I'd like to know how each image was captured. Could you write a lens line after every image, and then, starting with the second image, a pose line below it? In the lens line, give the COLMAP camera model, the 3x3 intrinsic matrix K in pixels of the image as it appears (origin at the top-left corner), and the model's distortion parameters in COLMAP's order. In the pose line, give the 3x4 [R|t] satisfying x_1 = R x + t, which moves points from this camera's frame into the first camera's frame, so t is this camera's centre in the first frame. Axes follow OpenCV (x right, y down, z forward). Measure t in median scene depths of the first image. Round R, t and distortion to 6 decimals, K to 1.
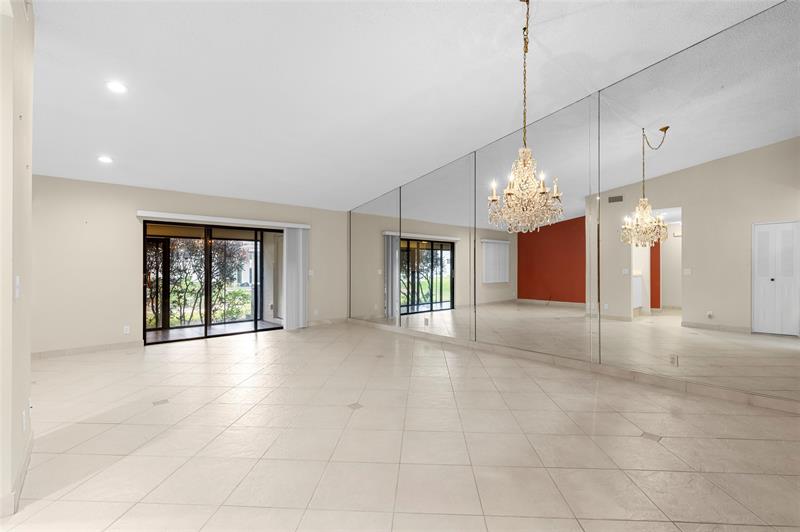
lens RADIAL K [[362.7, 0, 392.8], [0, 362.7, 267.4], [0, 0, 1]] dist [-0.000153, -0.000114]
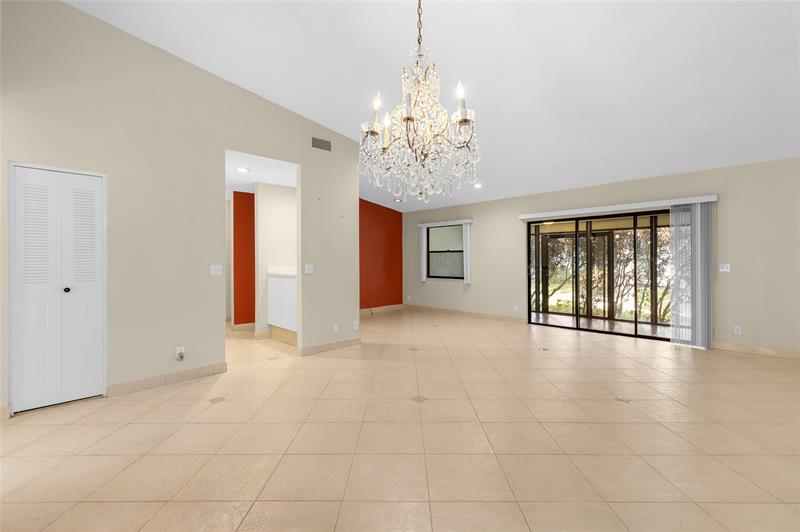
lens RADIAL K [[362.7, 0, 392.6], [0, 362.7, 261.5], [0, 0, 1]] dist [-0.000153, -0.000114]
pose [[0.046001, 0.001570, -0.998940, 0.524458], [0.002174, 0.999996, 0.001672, 0.002306], [0.998939, -0.002248, 0.045997, 0.480169]]
